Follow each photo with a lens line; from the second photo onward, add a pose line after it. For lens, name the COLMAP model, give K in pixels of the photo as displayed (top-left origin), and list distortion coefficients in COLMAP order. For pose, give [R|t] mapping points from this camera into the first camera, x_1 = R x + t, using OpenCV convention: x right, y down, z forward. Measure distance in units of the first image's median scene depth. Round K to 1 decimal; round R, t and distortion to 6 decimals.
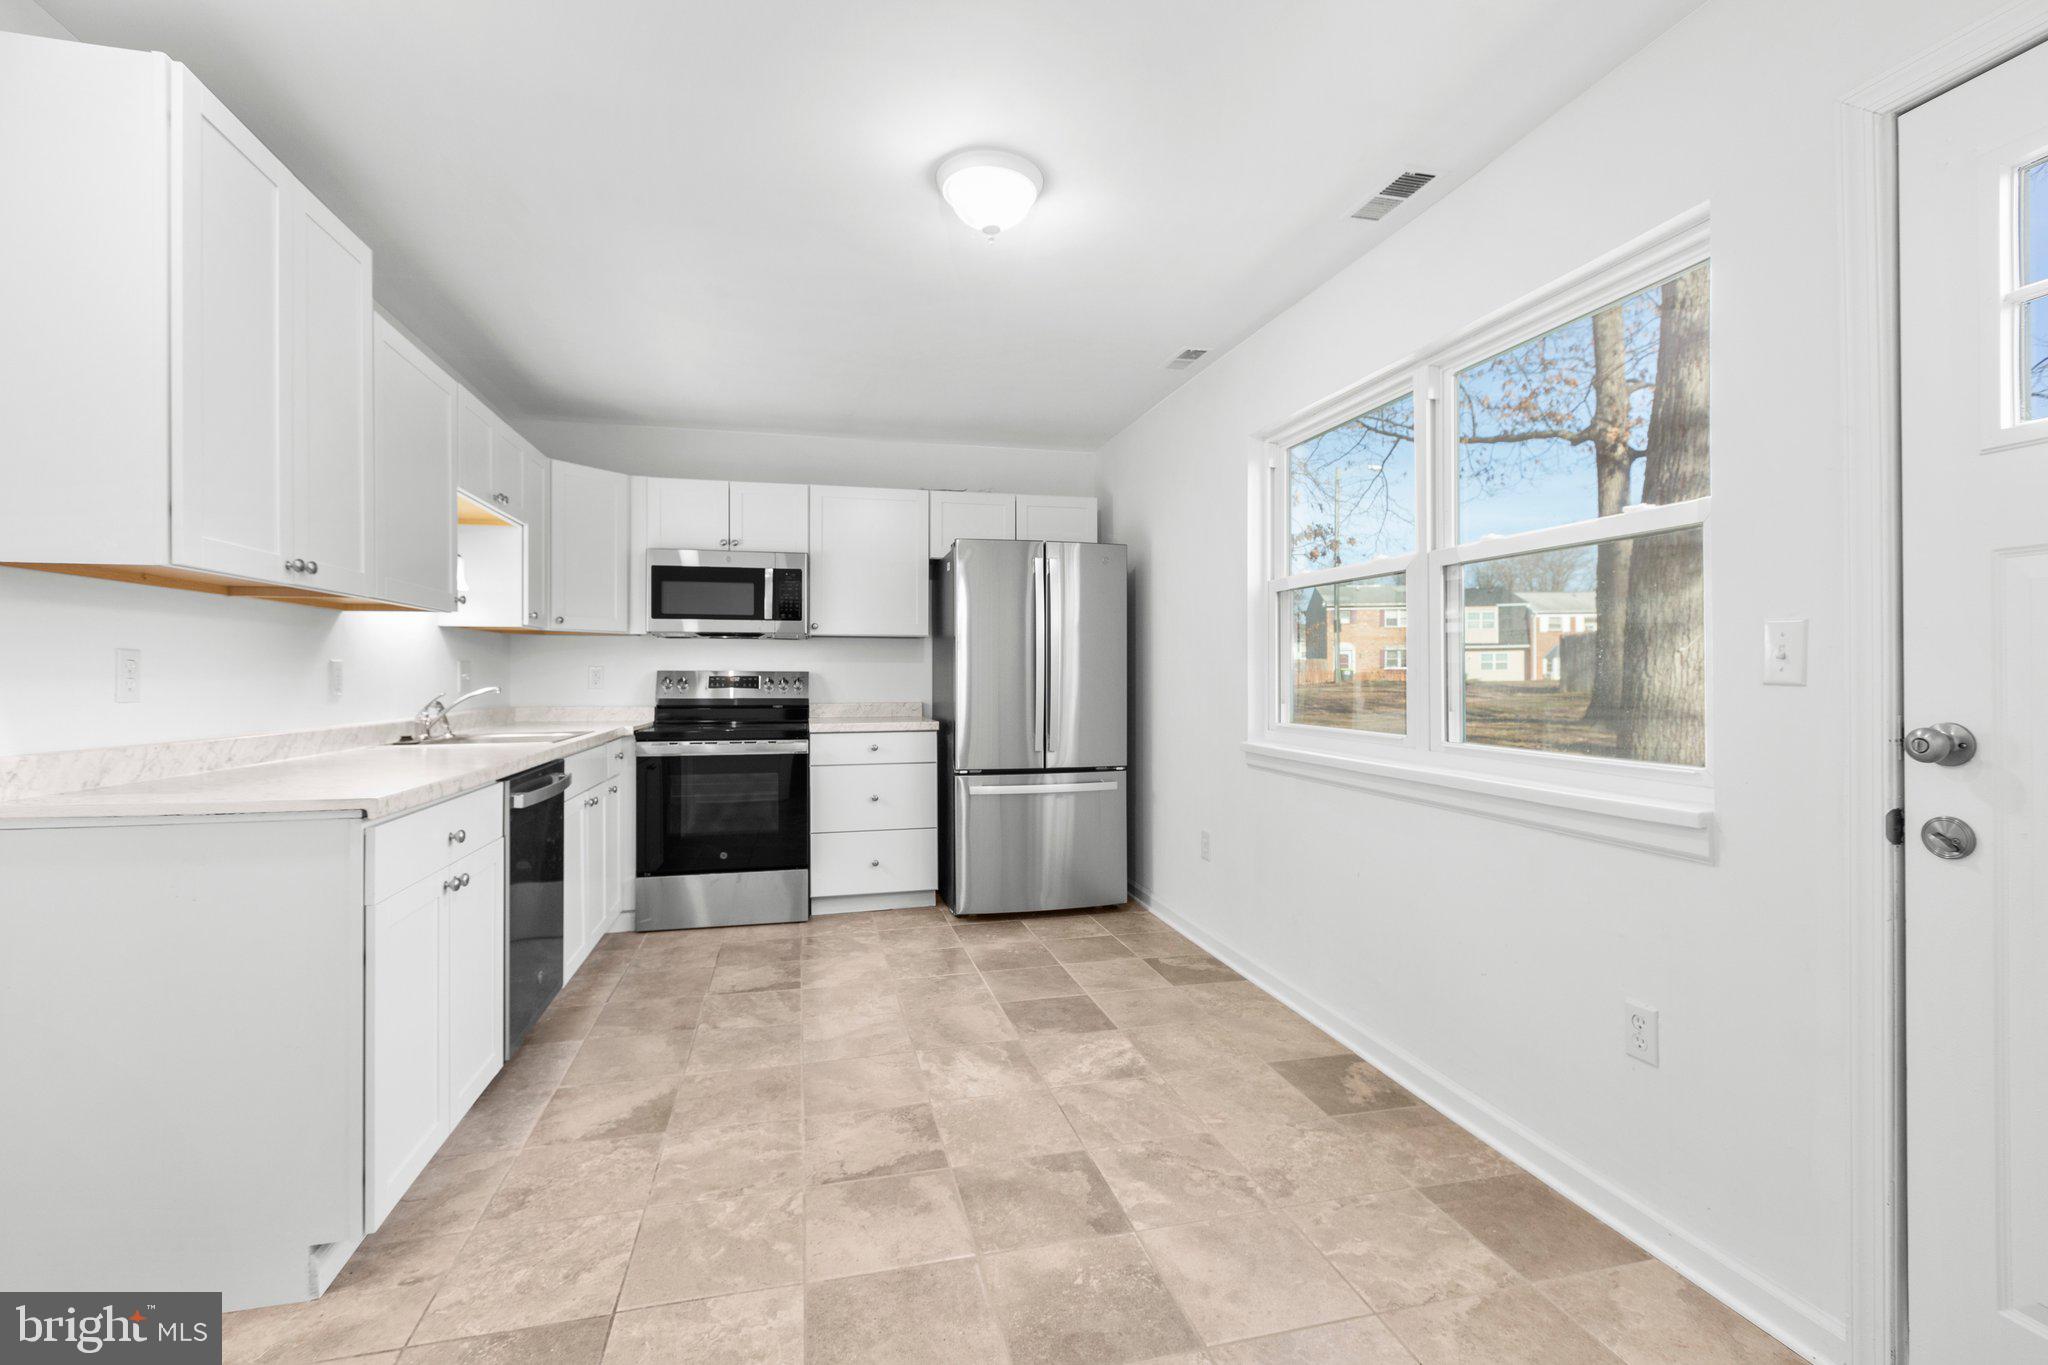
lens RADIAL K [[900.6, 0, 1022.4], [0, 900.6, 675.2], [0, 0, 1]] dist [-0.001582, -0.000227]
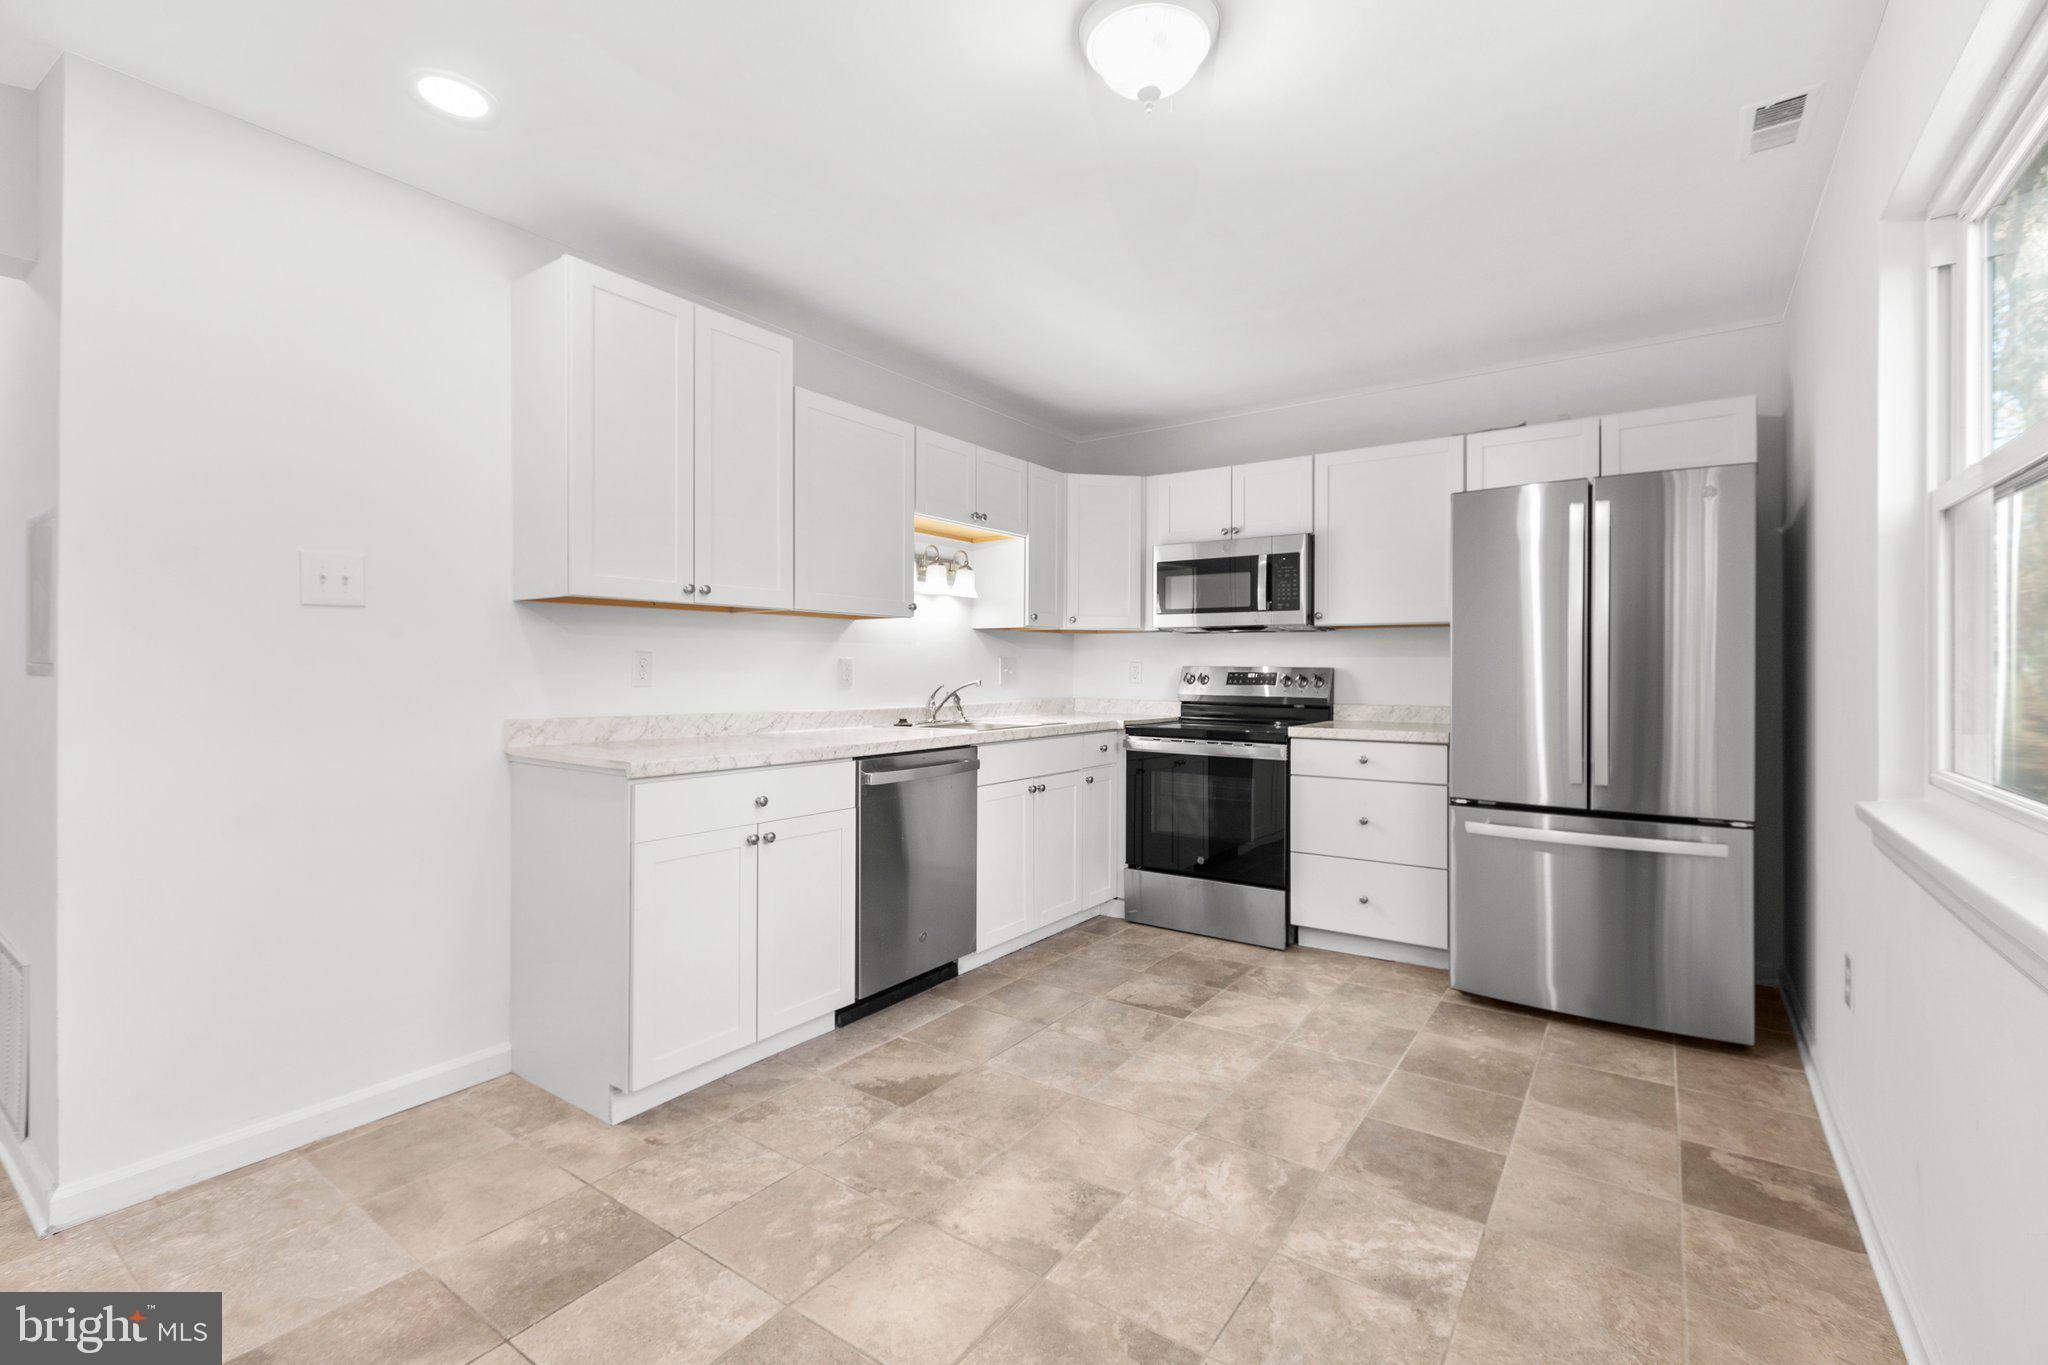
lens RADIAL K [[900.6, 0, 1022.4], [0, 900.6, 675.2], [0, 0, 1]] dist [-0.001582, -0.000227]
pose [[0.654829, 0.009477, -0.755717, 0.432577], [-0.005957, 0.999955, 0.007377, -0.003312], [0.755753, -0.000329, 0.654856, 0.379149]]
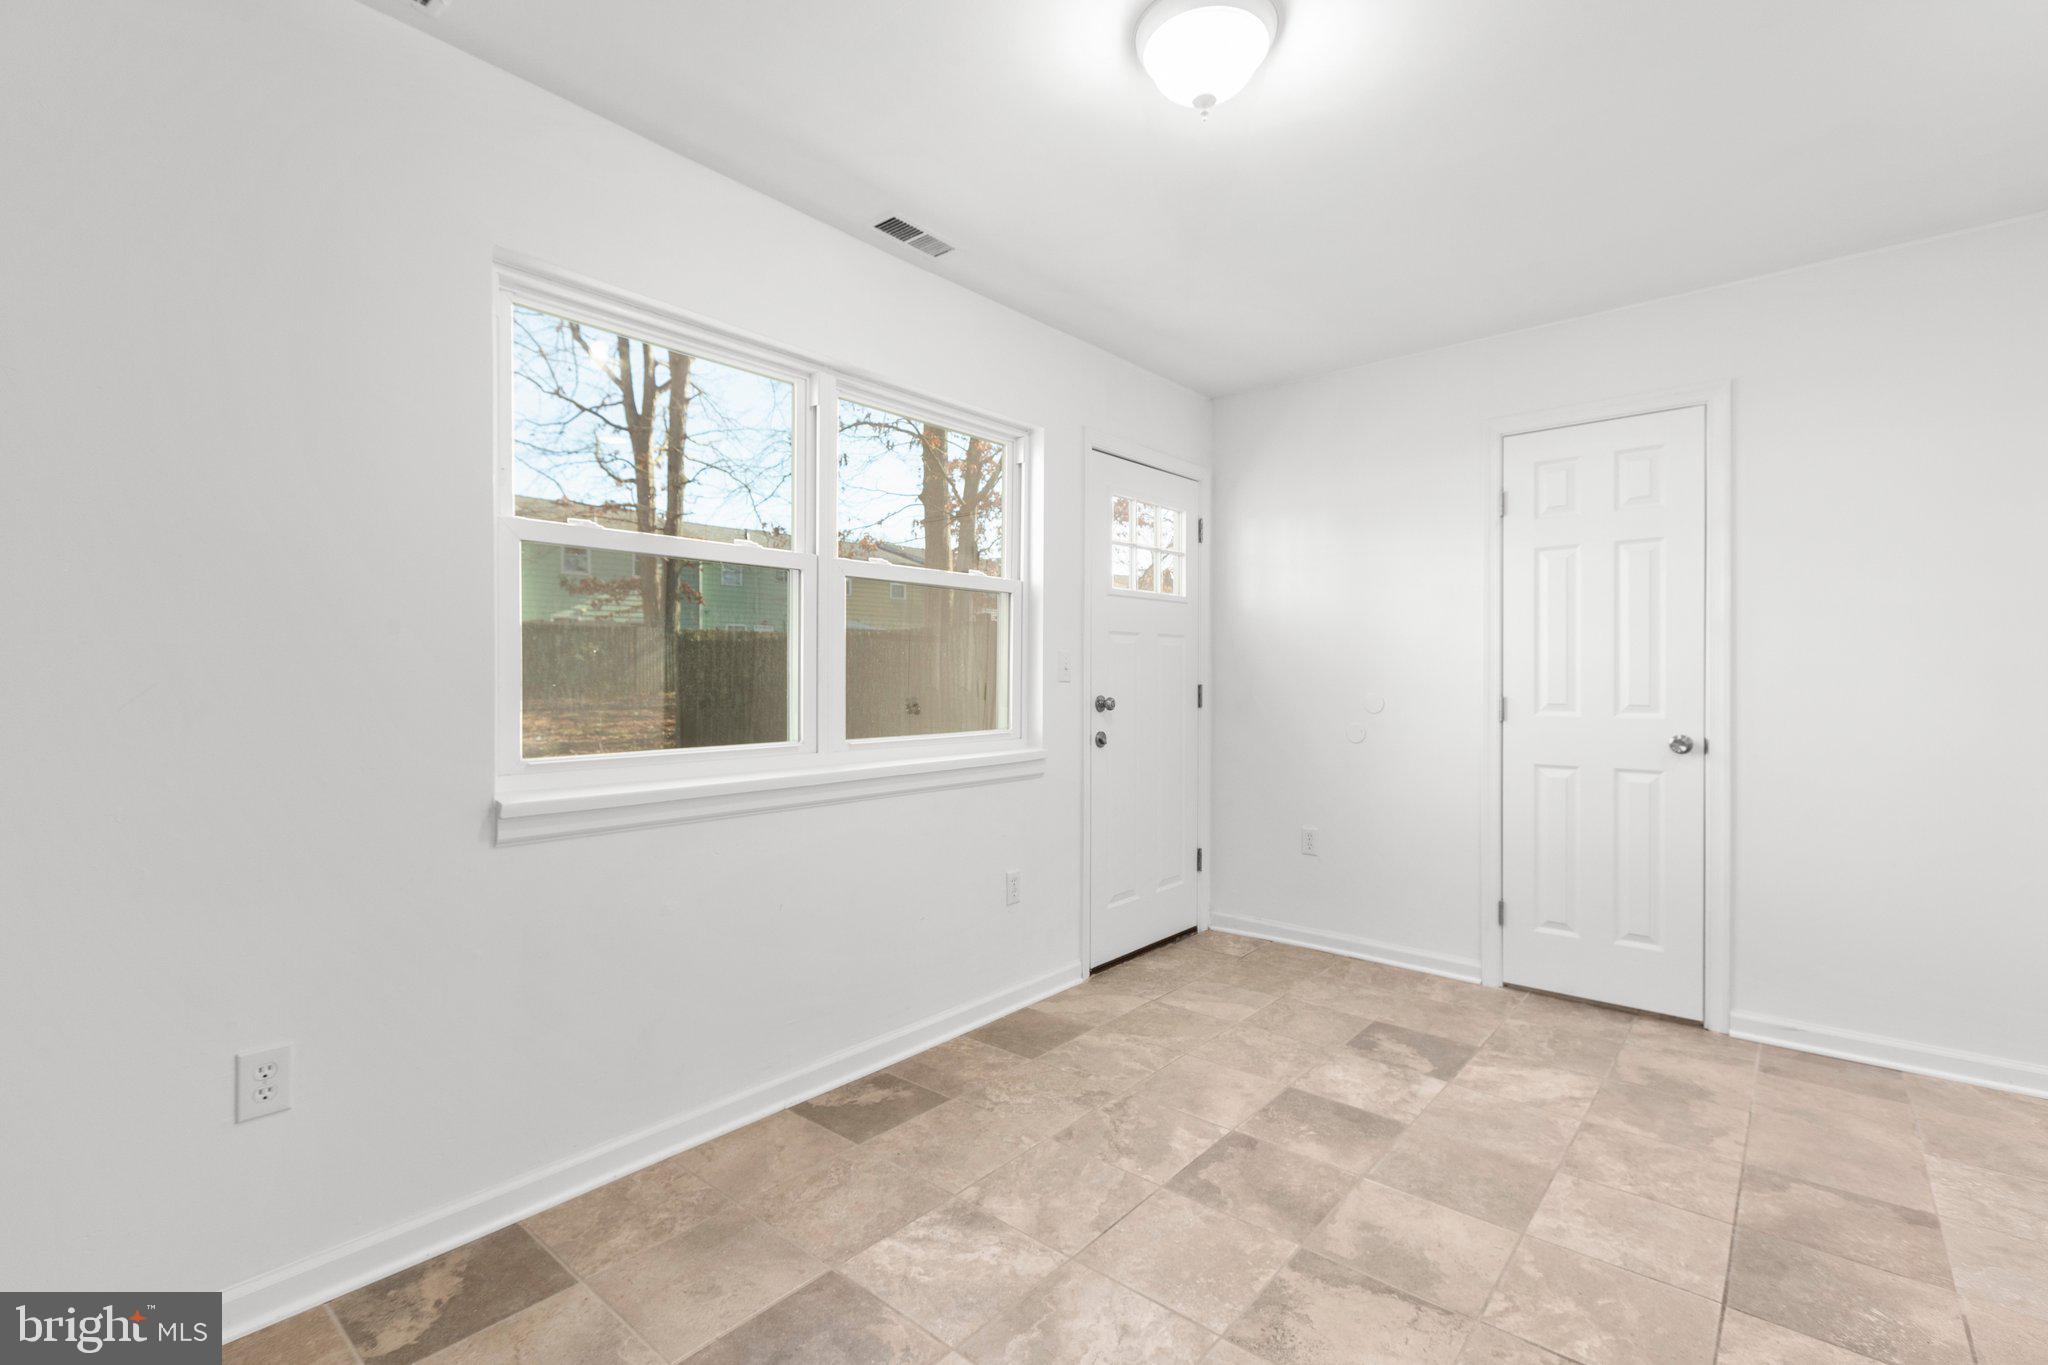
lens RADIAL K [[912.0, 0, 1024.0], [0, 912.0, 682.5], [0, 0, 1]] dist [-0.001261, -0.001257]
pose [[-0.578363, -0.004750, 0.815766, -0.535949], [0.003583, 0.999959, 0.008363, -0.005092], [-0.815772, 0.007760, -0.578322, 1.441378]]
